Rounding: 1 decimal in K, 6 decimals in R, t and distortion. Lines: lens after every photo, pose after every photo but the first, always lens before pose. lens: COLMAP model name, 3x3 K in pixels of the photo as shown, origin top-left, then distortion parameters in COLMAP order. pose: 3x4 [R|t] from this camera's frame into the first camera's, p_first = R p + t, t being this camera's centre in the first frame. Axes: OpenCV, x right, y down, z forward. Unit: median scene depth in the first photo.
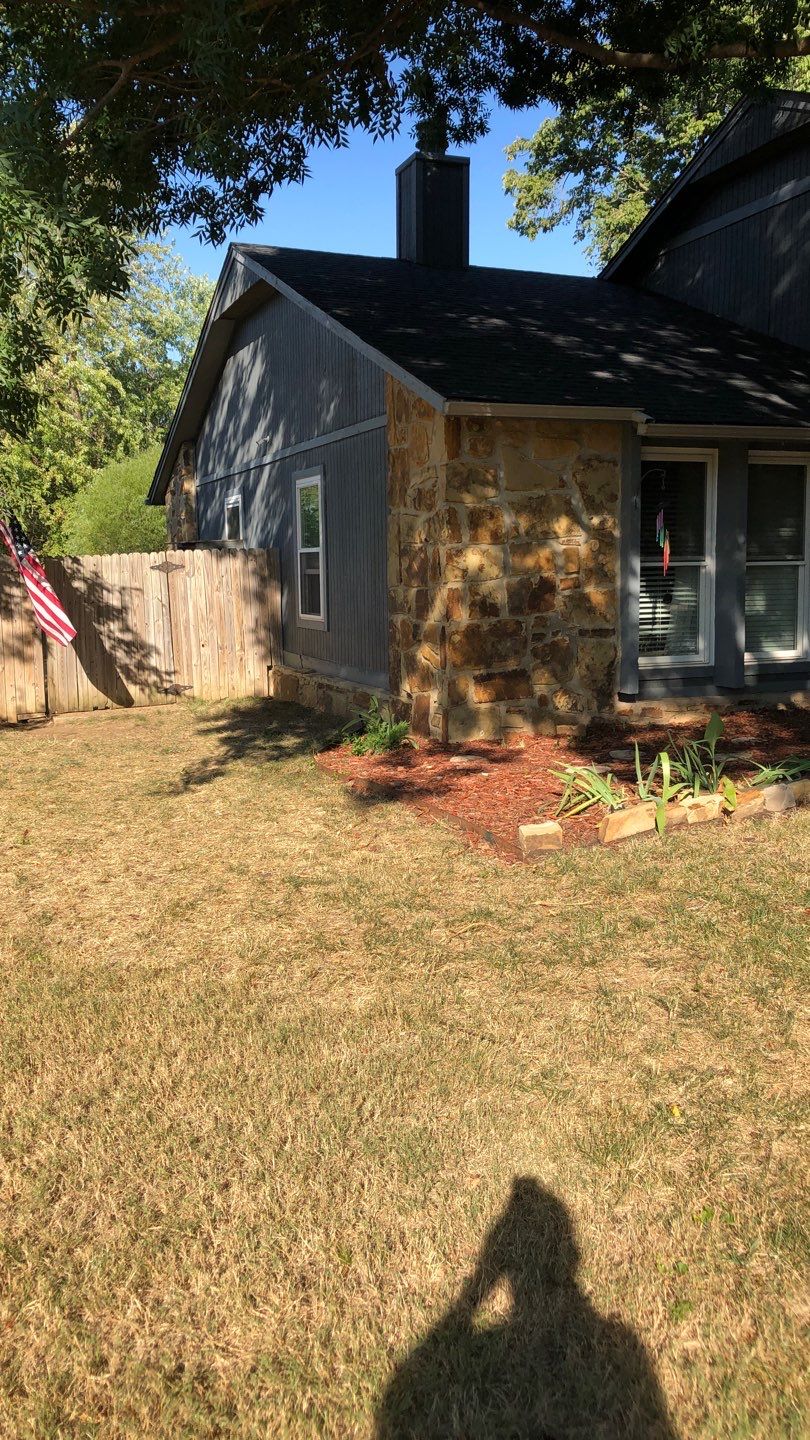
lens RADIAL K [[1170.5, 0, 413.8], [0, 1170.5, 689.8], [0, 0, 1]] dist [0.039766, -0.009964]
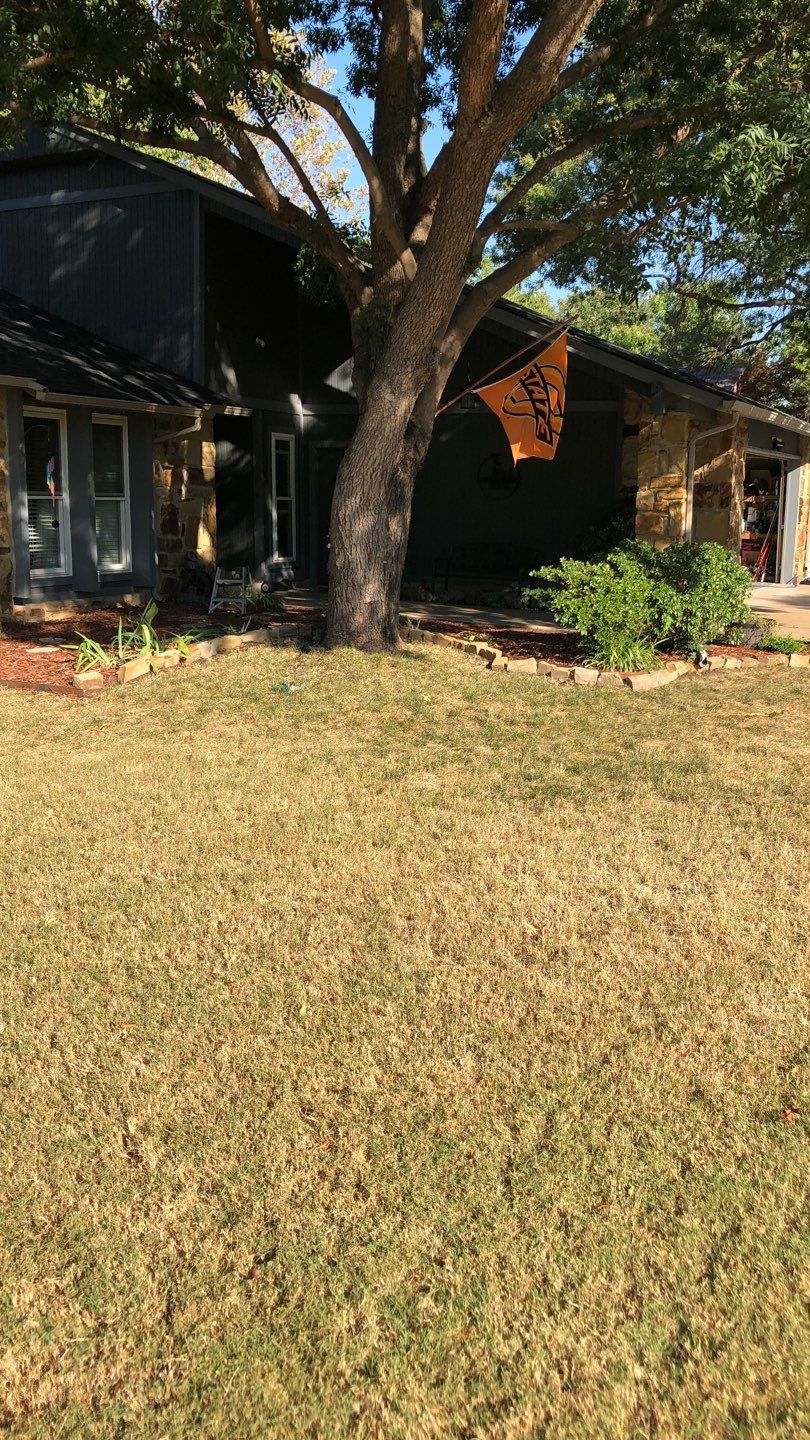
lens RADIAL K [[1186.6, 0, 403.5], [0, 1186.6, 700.7], [0, 0, 1]] dist [-0.002103, 0.002173]
pose [[0.748978, -0.090132, 0.656437, -0.281509], [0.045455, 0.995360, 0.084805, 0.018248], [-0.661034, -0.033679, 0.749599, -0.198922]]
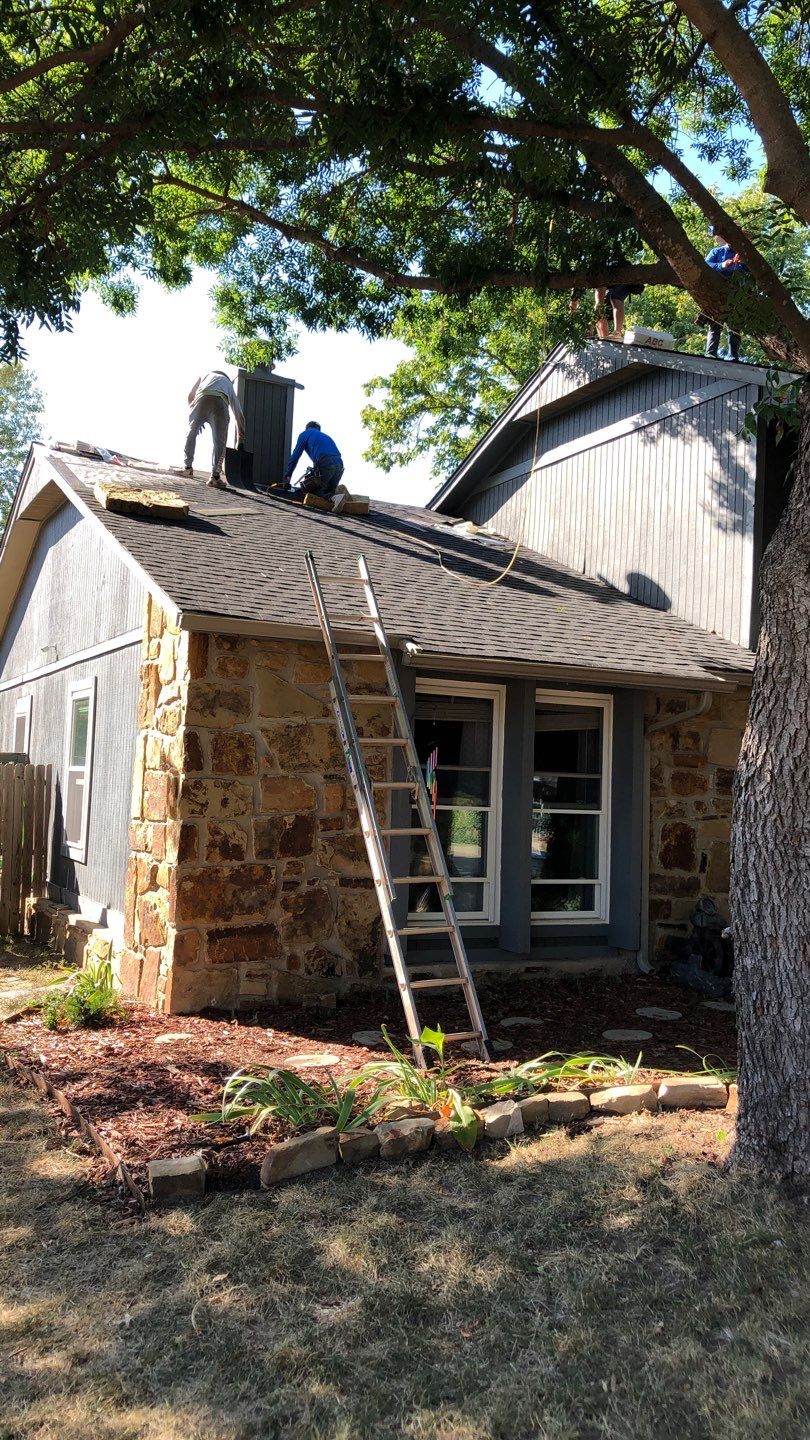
lens RADIAL K [[1170.5, 0, 413.8], [0, 1170.5, 689.8], [0, 0, 1]] dist [0.039766, -0.009964]
pose [[0.994408, 0.056754, 0.089059, 0.082150], [-0.039396, 0.981801, -0.185784, -0.022030], [-0.097982, 0.181237, 0.978546, 0.088071]]
